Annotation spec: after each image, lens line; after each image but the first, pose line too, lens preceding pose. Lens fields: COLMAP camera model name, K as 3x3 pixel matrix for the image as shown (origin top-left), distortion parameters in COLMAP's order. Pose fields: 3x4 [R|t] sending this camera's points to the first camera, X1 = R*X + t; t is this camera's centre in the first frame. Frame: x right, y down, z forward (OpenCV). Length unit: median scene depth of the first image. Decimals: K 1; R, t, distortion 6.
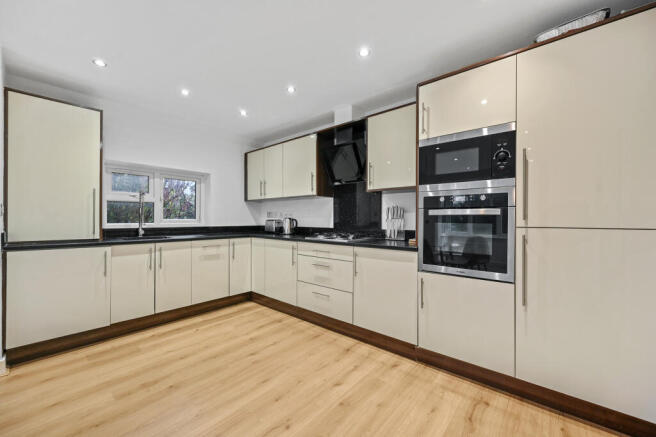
lens RADIAL K [[258.3, 0, 328.0], [0, 258.3, 218.5], [0, 0, 1]] dist [-0.000155, -0.000032]
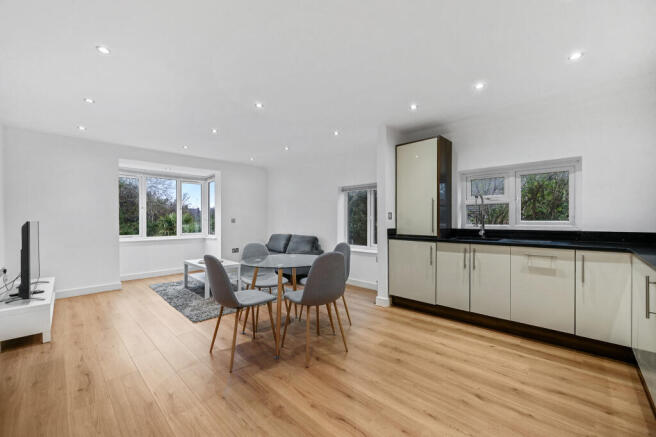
lens RADIAL K [[265.3, 0, 328.0], [0, 265.3, 218.5], [0, 0, 1]] dist [-0.000545, -0.000027]
pose [[-0.053056, -0.004763, -0.998580, 0.439994], [0.003677, 0.999981, -0.004965, -0.004421], [0.998585, -0.003935, -0.053037, 0.495251]]
